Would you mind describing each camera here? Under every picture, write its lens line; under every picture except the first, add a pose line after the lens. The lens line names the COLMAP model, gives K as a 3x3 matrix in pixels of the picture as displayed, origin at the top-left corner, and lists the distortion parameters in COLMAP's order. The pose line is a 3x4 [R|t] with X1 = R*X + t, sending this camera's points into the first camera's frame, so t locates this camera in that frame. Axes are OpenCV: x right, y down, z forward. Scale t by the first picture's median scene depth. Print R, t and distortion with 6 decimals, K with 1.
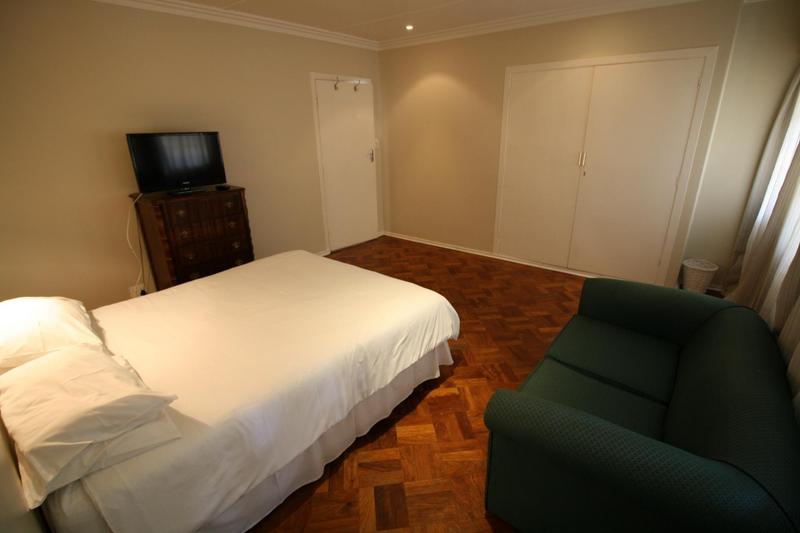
lens RADIAL K [[376.6, 0, 403.3], [0, 376.6, 263.0], [0, 0, 1]] dist [-0.012696, -0.001055]
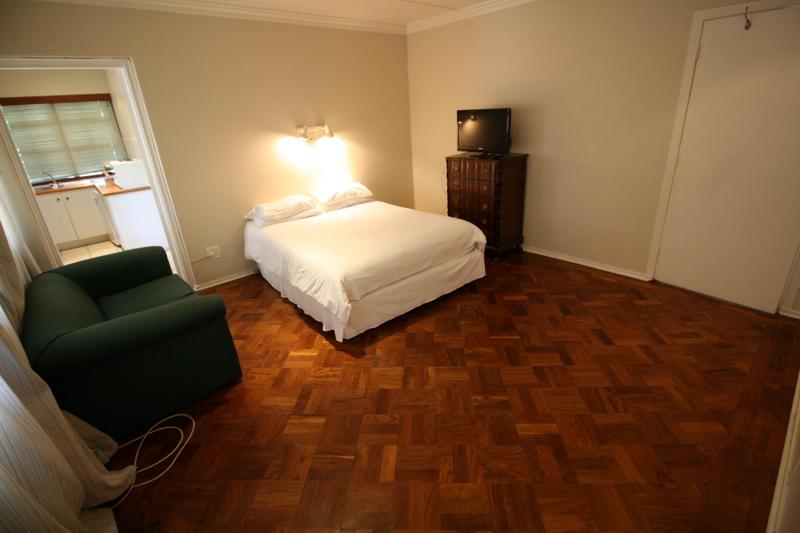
lens RADIAL K [[376.6, 0, 403.3], [0, 376.6, 263.0], [0, 0, 1]] dist [-0.012696, -0.001055]
pose [[-0.169752, 0.400133, -0.900599, 0.584931], [-0.283588, 0.855373, 0.433492, -0.265540], [0.943802, 0.328986, -0.031728, 0.671991]]
